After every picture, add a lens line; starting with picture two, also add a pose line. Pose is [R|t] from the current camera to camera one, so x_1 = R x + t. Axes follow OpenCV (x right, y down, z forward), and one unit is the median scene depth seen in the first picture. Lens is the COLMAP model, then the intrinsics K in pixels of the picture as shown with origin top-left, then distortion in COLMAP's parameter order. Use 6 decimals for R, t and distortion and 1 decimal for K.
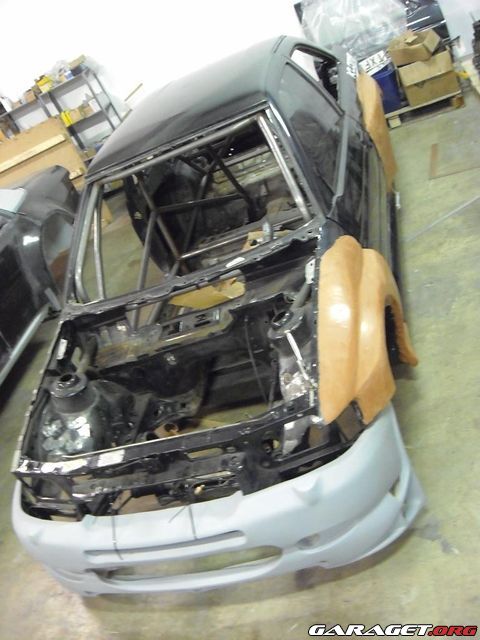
lens RADIAL K [[697.0, 0, 240.0], [0, 697.0, 320.0], [0, 0, 1]] dist [-0.231244, 0.301442]
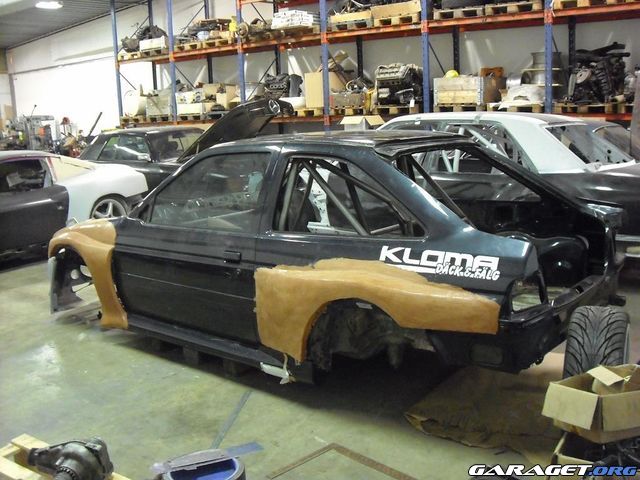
lens RADIAL K [[697.0, 0, 320.0], [0, 697.0, 240.0], [0, 0, 1]] dist [-0.231244, 0.301442]
pose [[-0.432638, 0.585922, -0.685215, 0.751629], [-0.247116, 0.653851, 0.715131, -0.971735], [0.867040, 0.478720, -0.138090, 1.191686]]
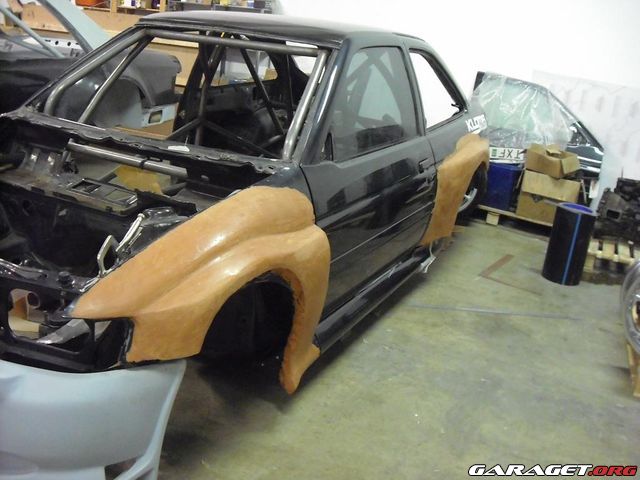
lens RADIAL K [[697.0, 0, 320.0], [0, 697.0, 240.0], [0, 0, 1]] dist [-0.231244, 0.301442]
pose [[0.810910, 0.579749, -0.079471, 0.190719], [-0.584096, 0.793698, -0.169926, 0.032162], [-0.035438, 0.184214, 0.982247, 0.161169]]
